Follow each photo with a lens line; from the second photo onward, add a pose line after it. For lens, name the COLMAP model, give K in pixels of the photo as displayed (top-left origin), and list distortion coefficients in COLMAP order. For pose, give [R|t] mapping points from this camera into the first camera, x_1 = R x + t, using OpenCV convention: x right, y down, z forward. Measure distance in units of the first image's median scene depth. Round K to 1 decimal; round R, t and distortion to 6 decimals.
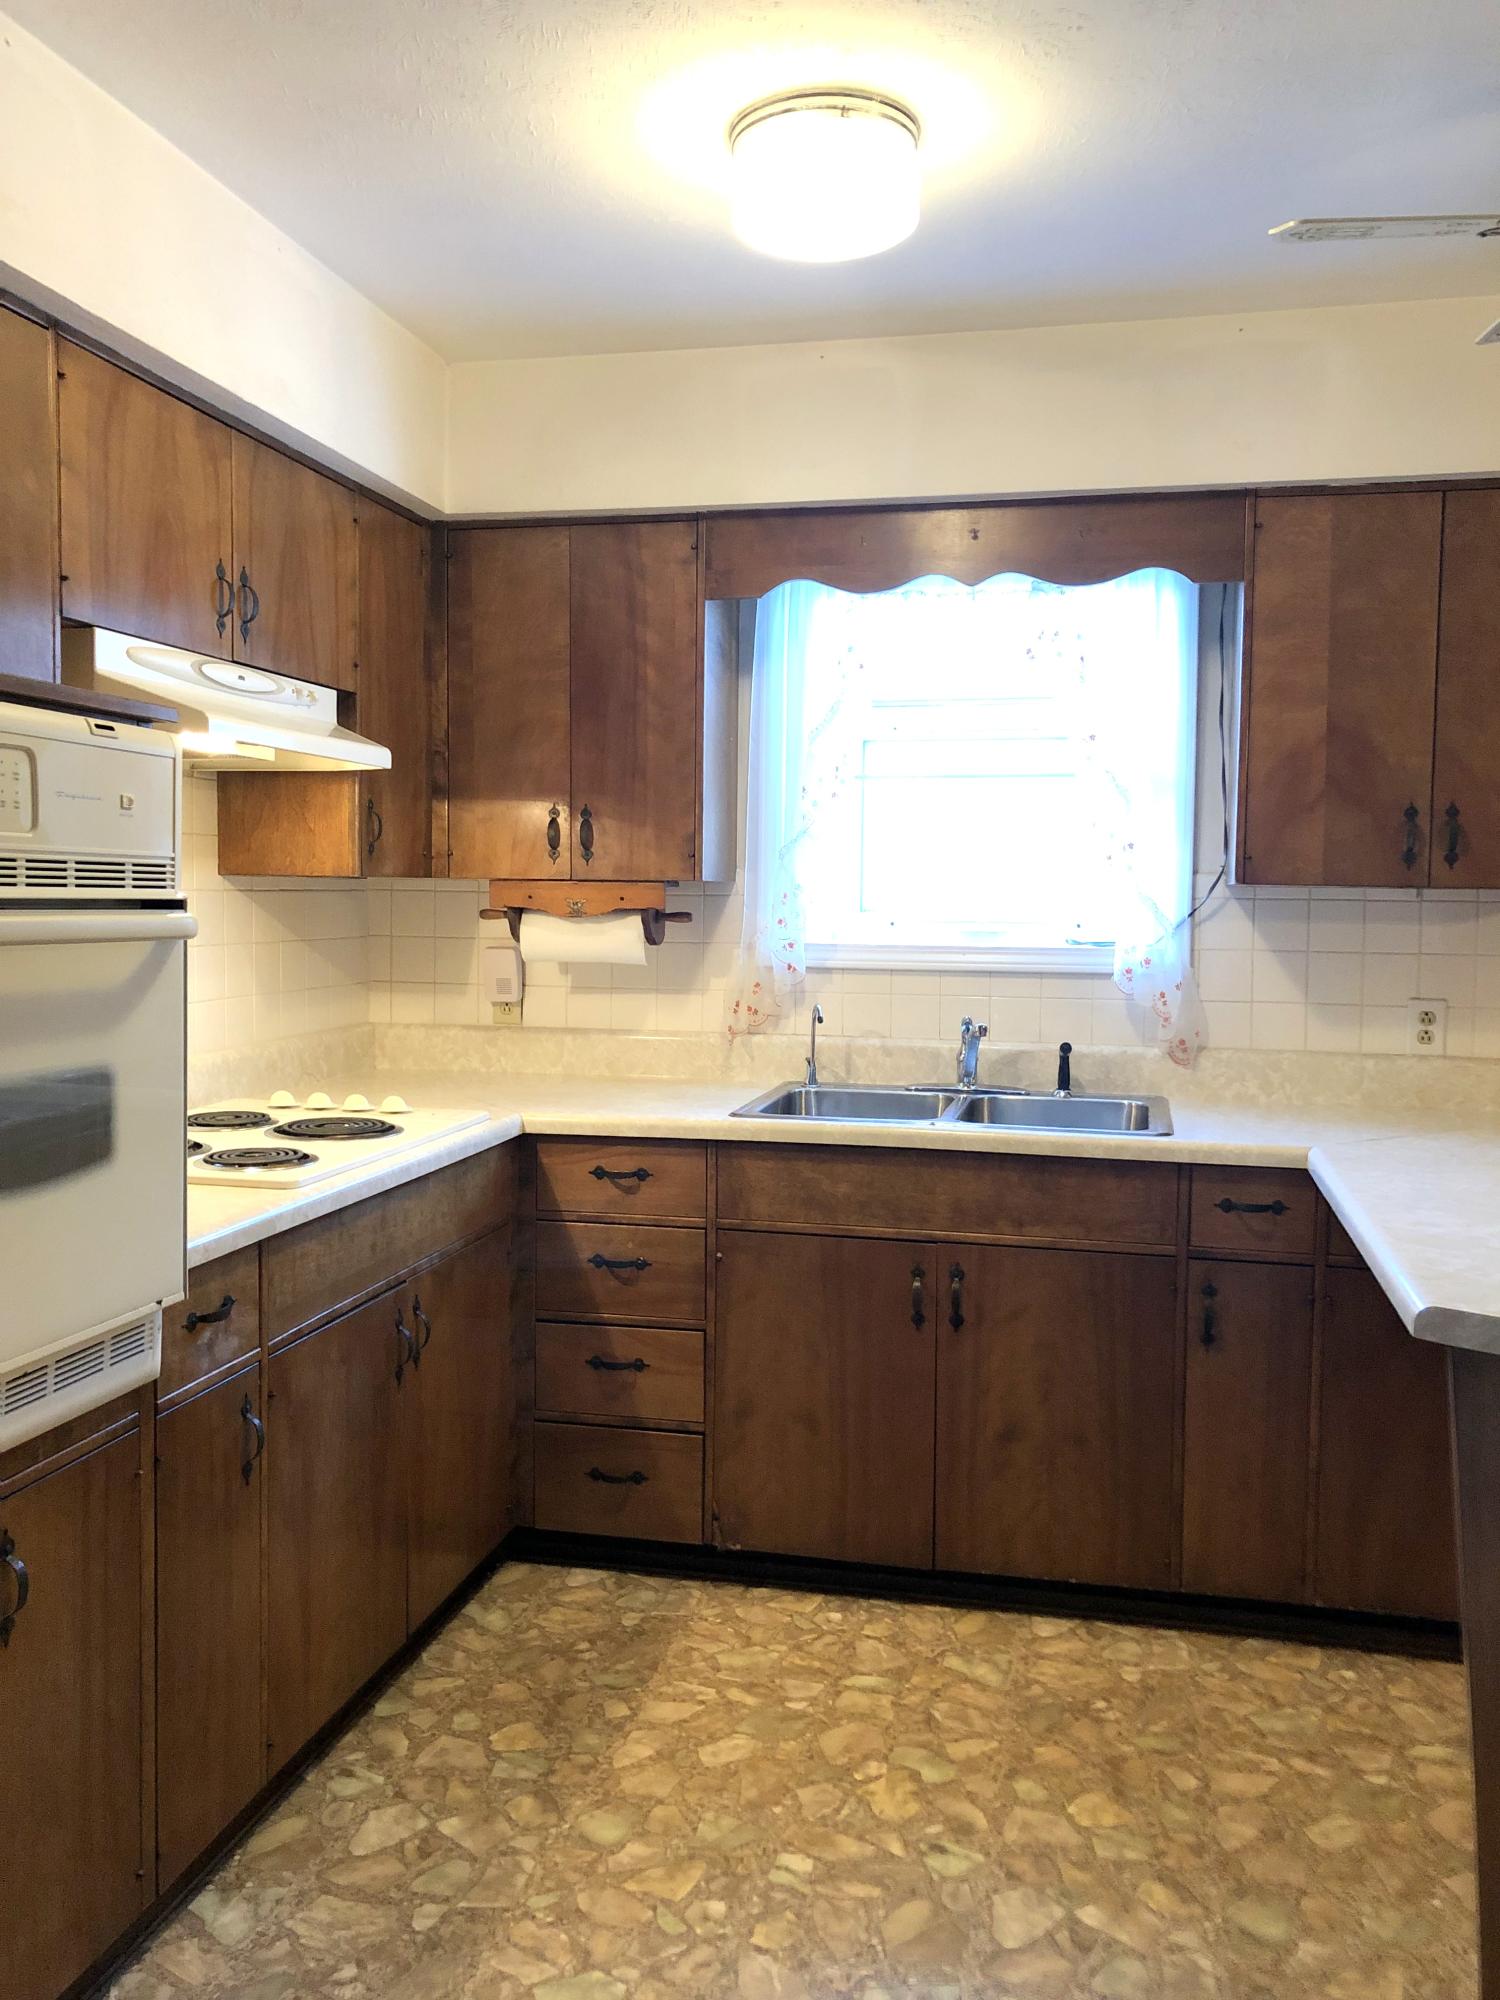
lens RADIAL K [[1629.3, 0, 798.9], [0, 1629.3, 1016.0], [0, 0, 1]] dist [0.028550, -0.020667]
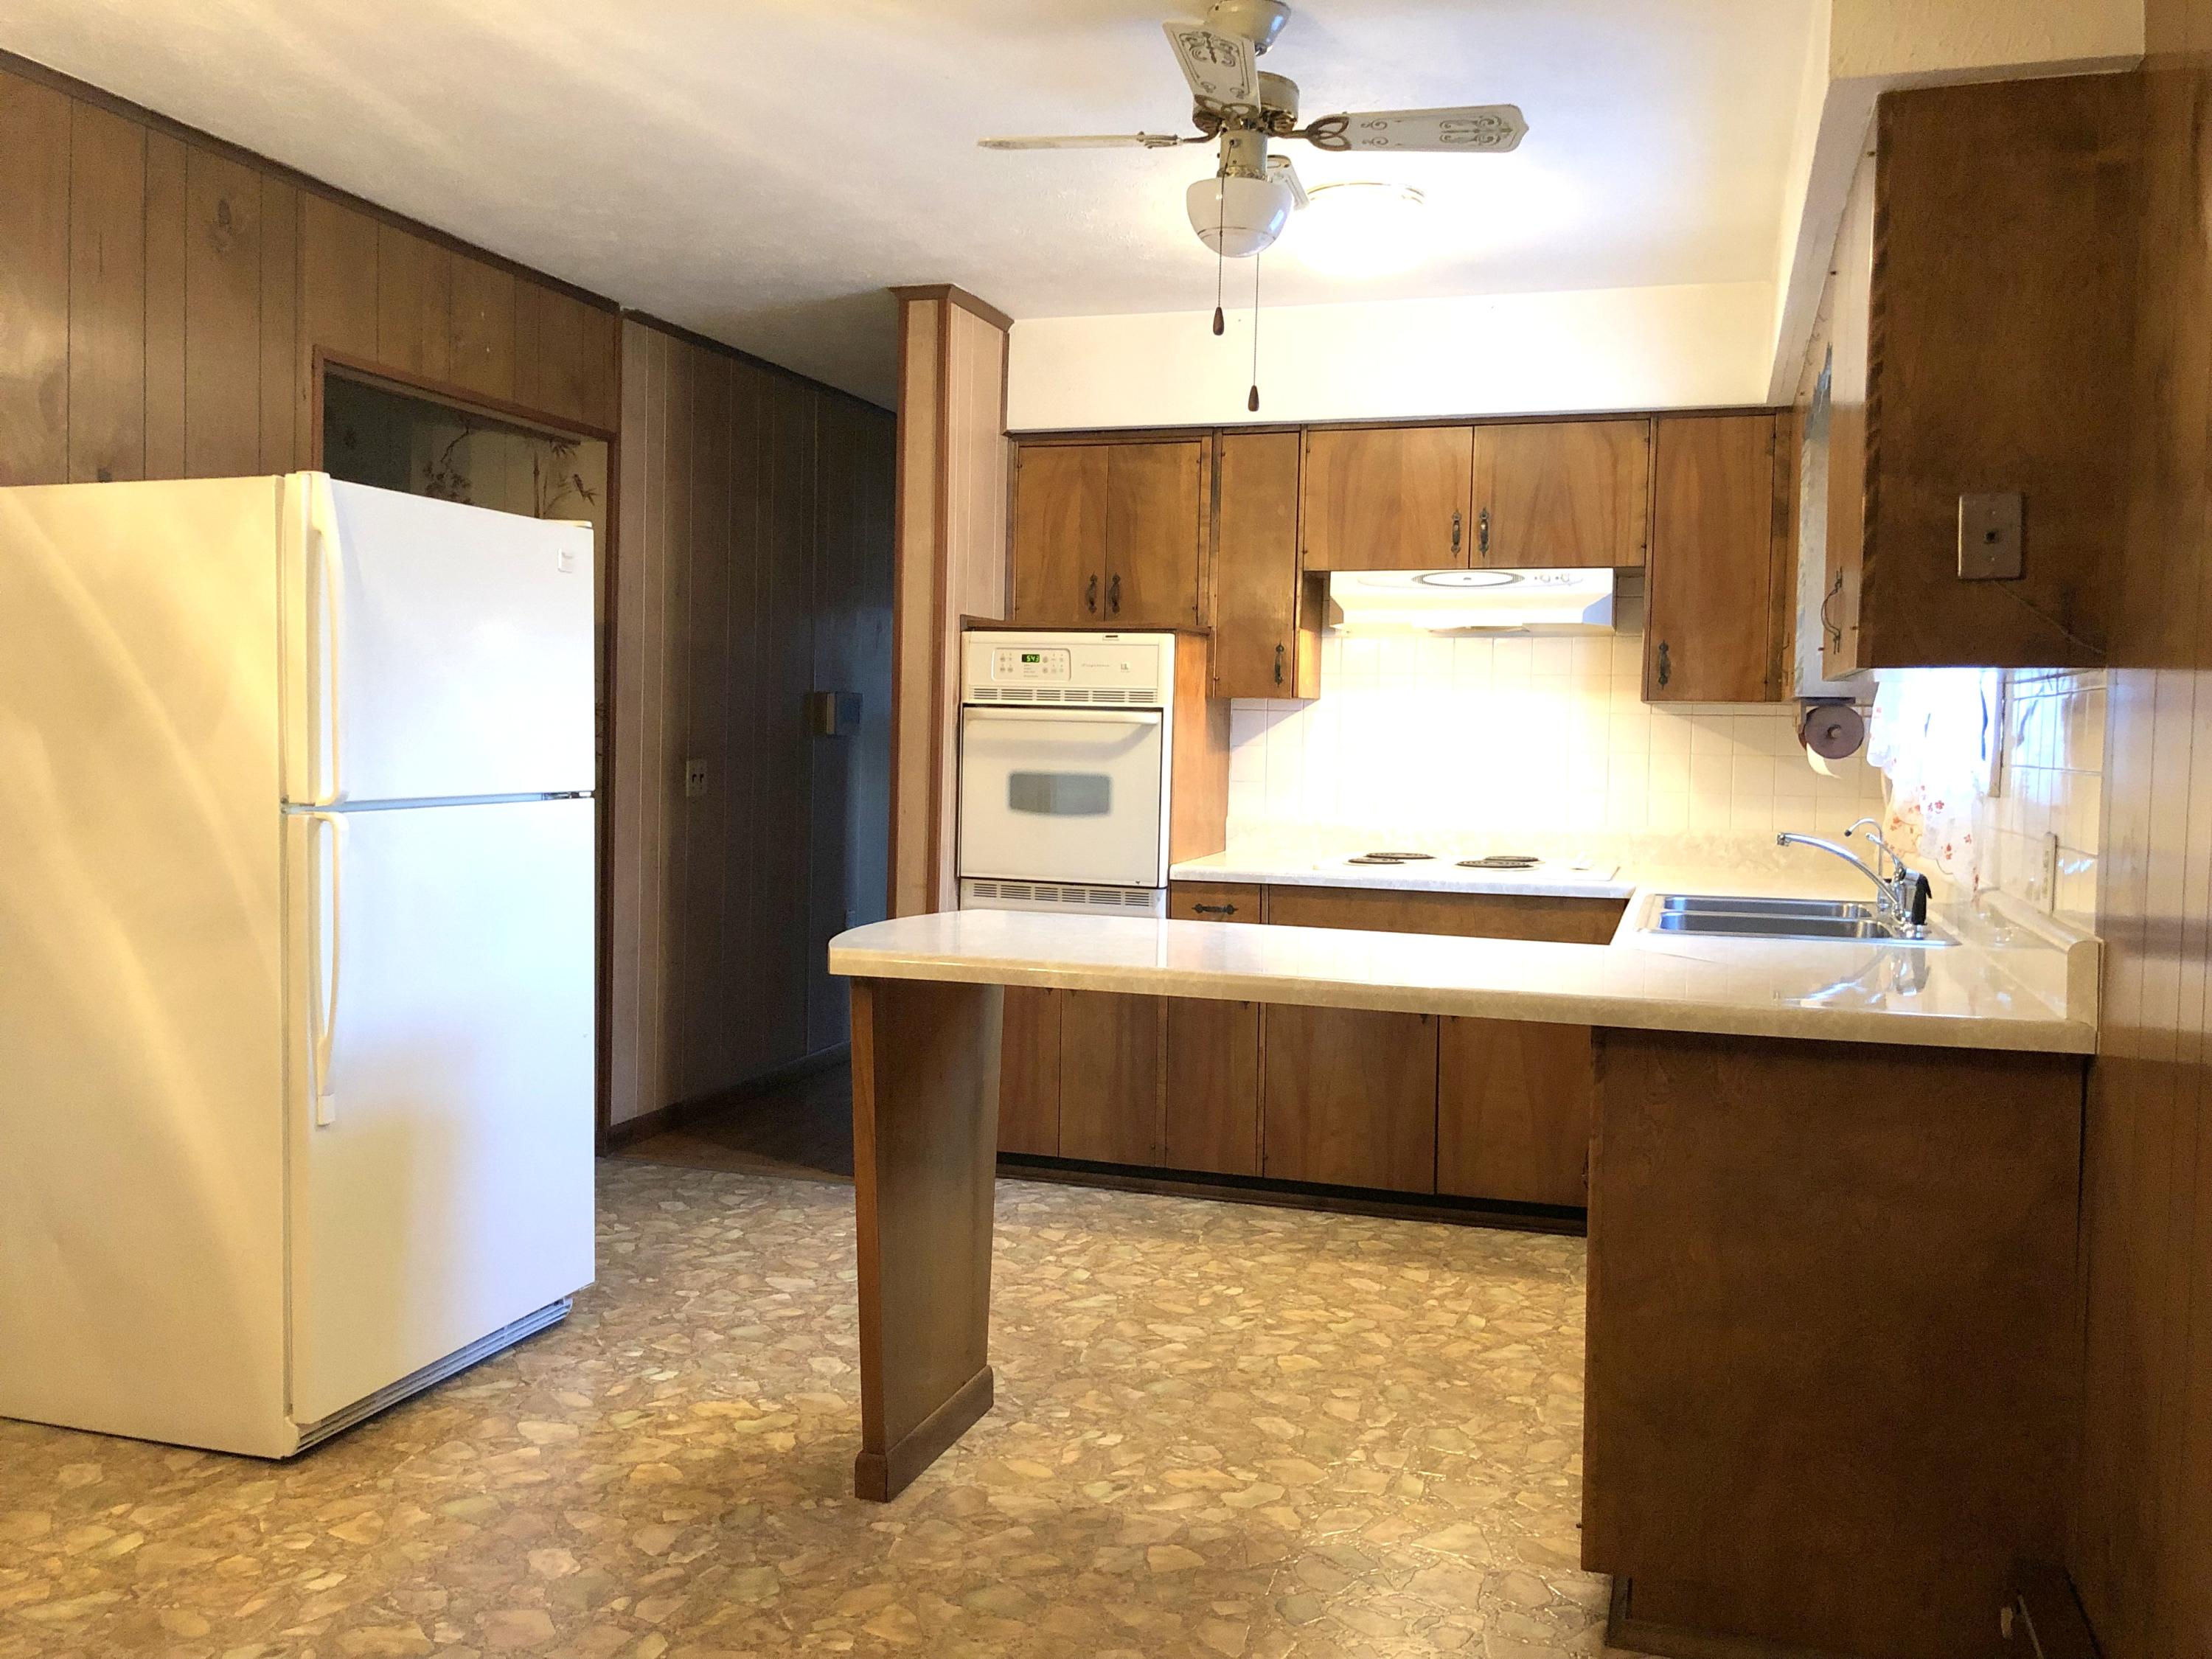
lens RADIAL K [[1802.1, 0, 1098.6], [0, 1802.1, 830.4], [0, 0, 1]] dist [0.028550, -0.020667]
pose [[-0.092550, 0.048353, -0.994533, 1.763638], [-0.094658, 0.993869, 0.057130, -0.031040], [0.991198, 0.099427, -0.087406, 0.967129]]
